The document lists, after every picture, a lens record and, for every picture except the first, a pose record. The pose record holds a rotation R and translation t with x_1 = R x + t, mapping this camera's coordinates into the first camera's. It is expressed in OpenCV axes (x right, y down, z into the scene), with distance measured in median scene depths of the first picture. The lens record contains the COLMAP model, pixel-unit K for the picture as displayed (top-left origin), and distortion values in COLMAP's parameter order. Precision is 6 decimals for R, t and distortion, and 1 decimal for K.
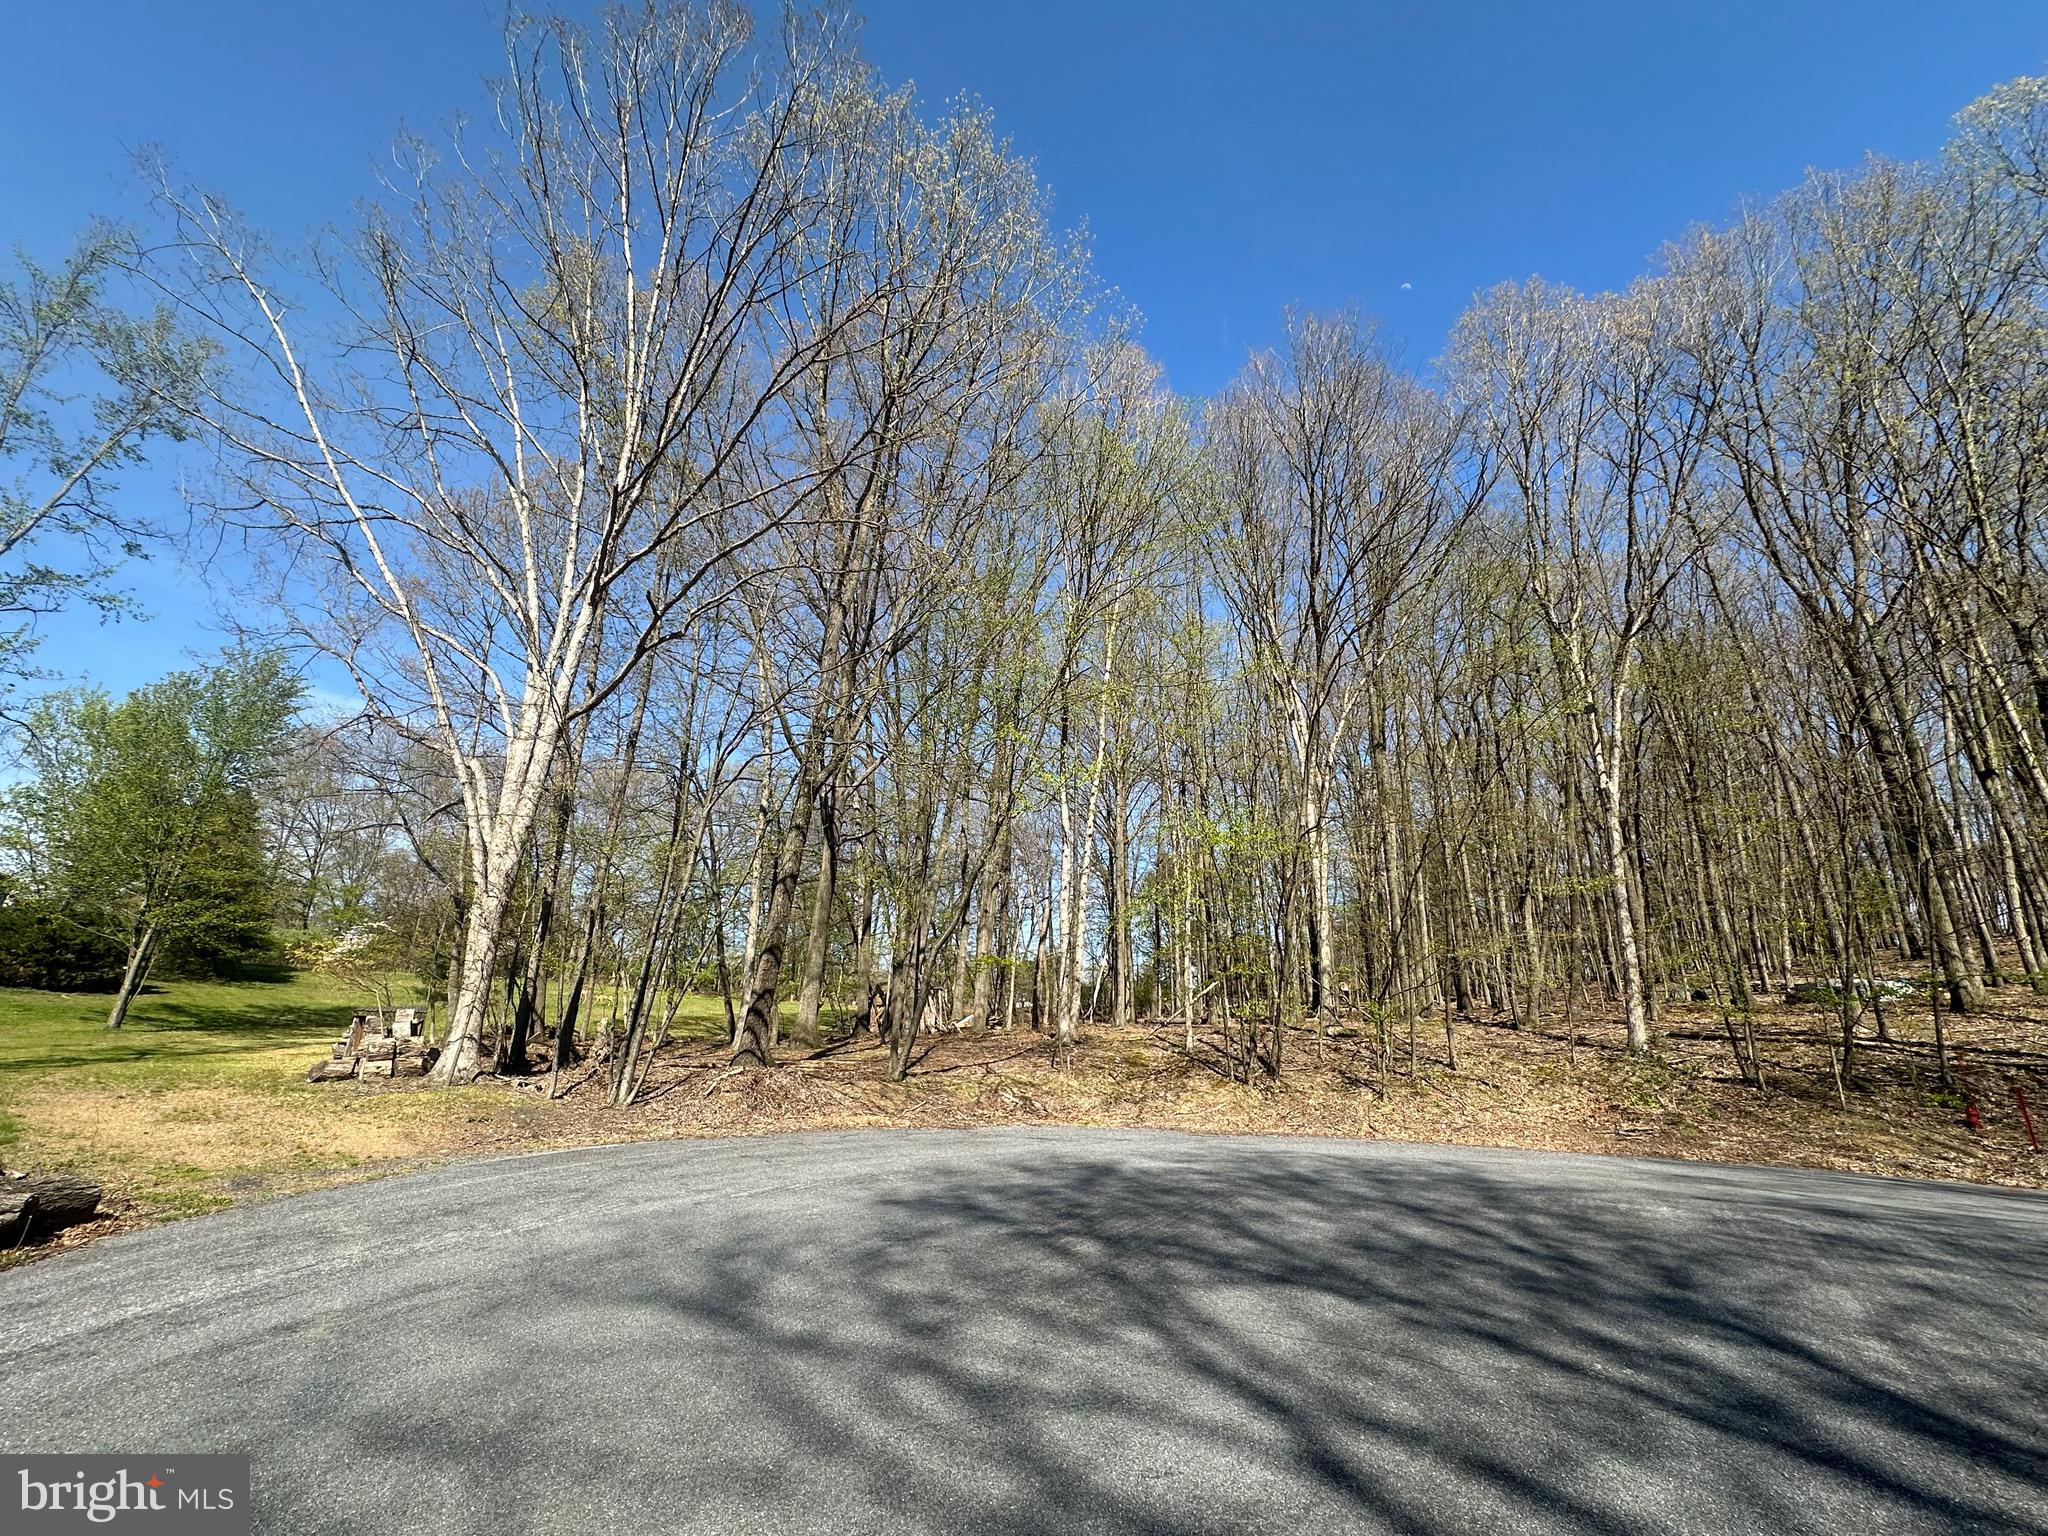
lens RADIAL K [[885.8, 0, 1024.0], [0, 885.8, 768.0], [0, 0, 1]] dist [-0.020763, 0.000044]
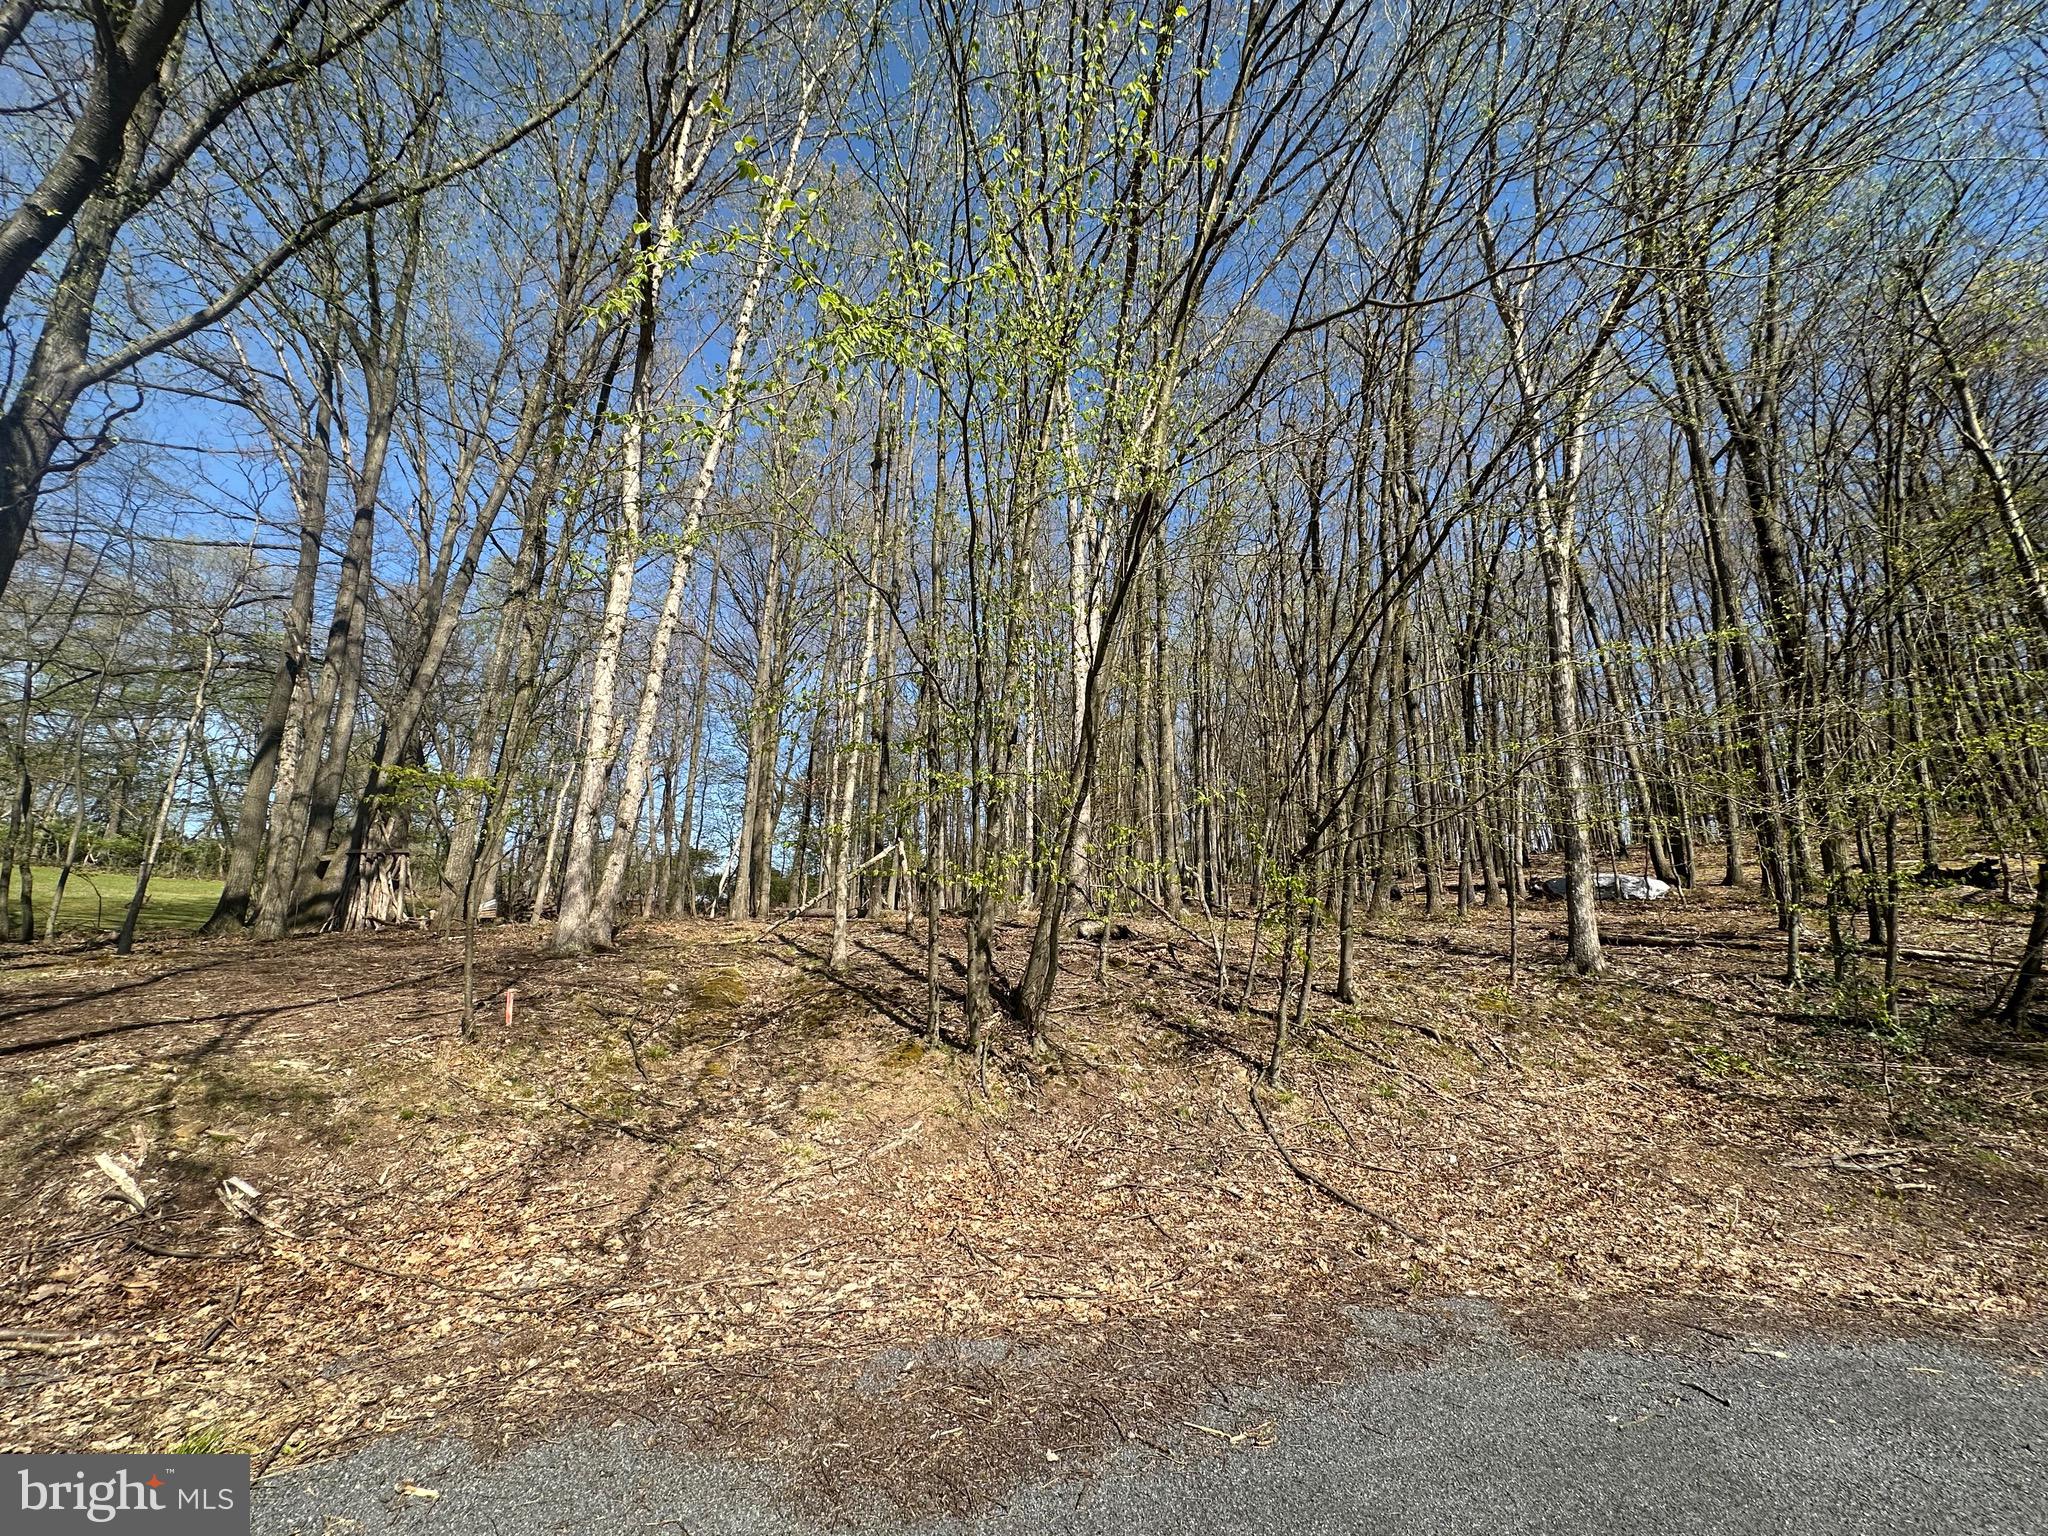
lens RADIAL K [[828.8, 0, 1024.0], [0, 828.8, 768.0], [0, 0, 1]] dist [-0.048572, -0.000038]
pose [[0.922777, 0.075525, 0.377861, 0.111233], [-0.112702, 0.990623, 0.077229, 0.179359], [-0.368485, -0.113850, 0.922636, 0.604099]]
